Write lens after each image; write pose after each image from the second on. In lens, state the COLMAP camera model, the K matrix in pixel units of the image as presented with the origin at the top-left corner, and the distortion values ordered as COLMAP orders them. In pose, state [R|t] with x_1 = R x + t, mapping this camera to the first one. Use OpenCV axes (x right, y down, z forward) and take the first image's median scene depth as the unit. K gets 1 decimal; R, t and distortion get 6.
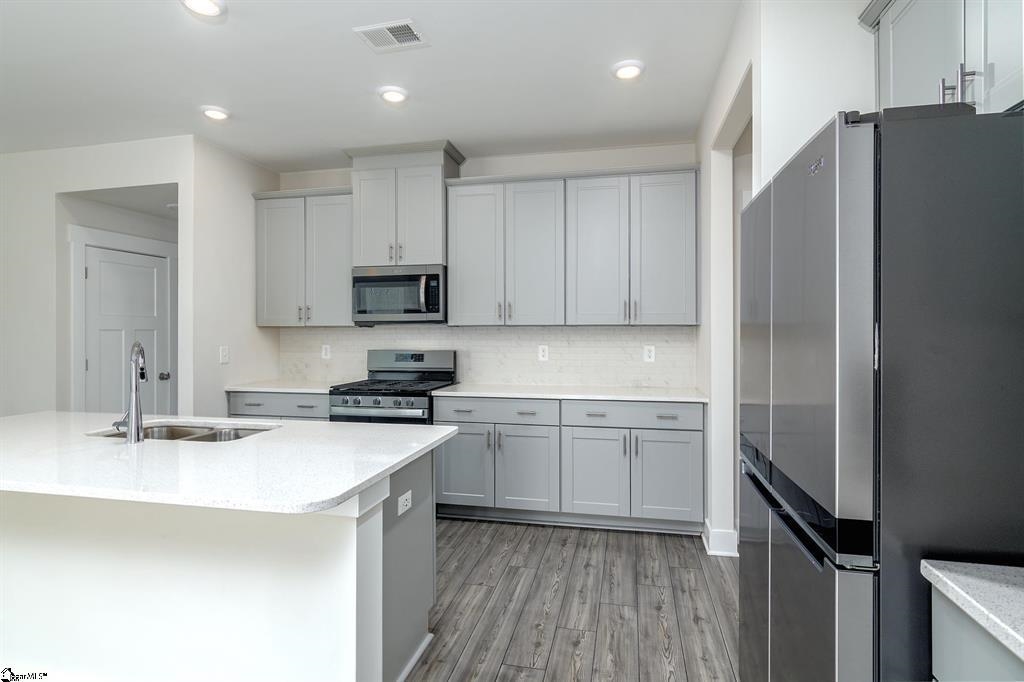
lens RADIAL K [[531.1, 0, 511.2], [0, 531.1, 321.7], [0, 0, 1]] dist [-0.000078, 0.000119]
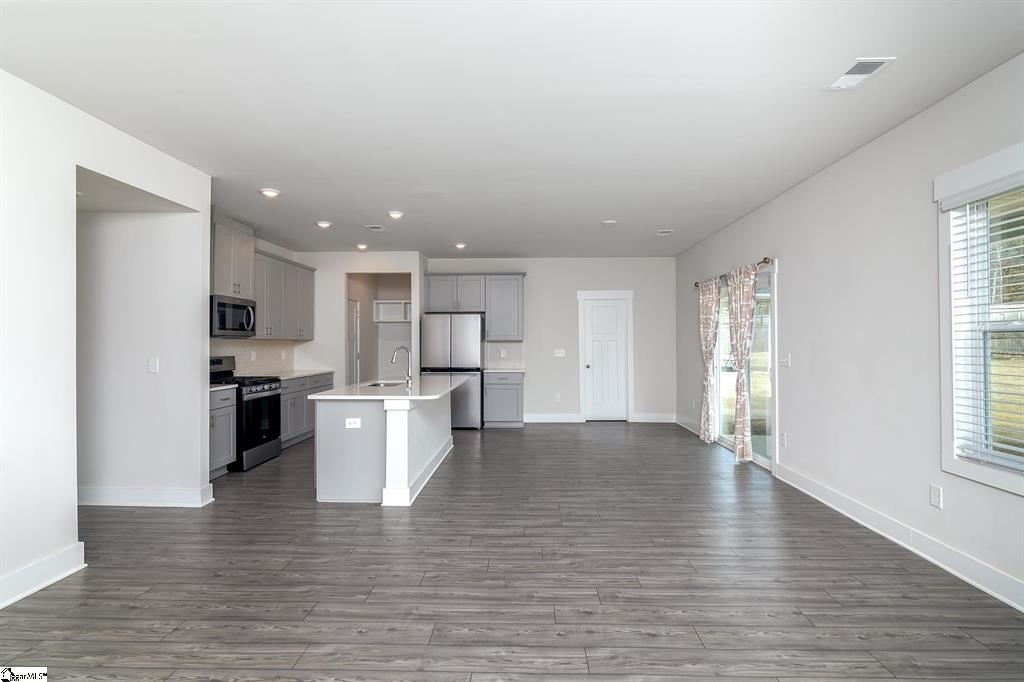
lens RADIAL K [[512.2, 0, 518.1], [0, 512.2, 340.9], [0, 0, 1]] dist [0.003462, 0.000515]
pose [[-0.244724, 0.013033, 0.969505, -1.775611], [-0.008105, 0.999847, -0.015487, 0.028341], [-0.969559, -0.011648, -0.244581, 0.606100]]
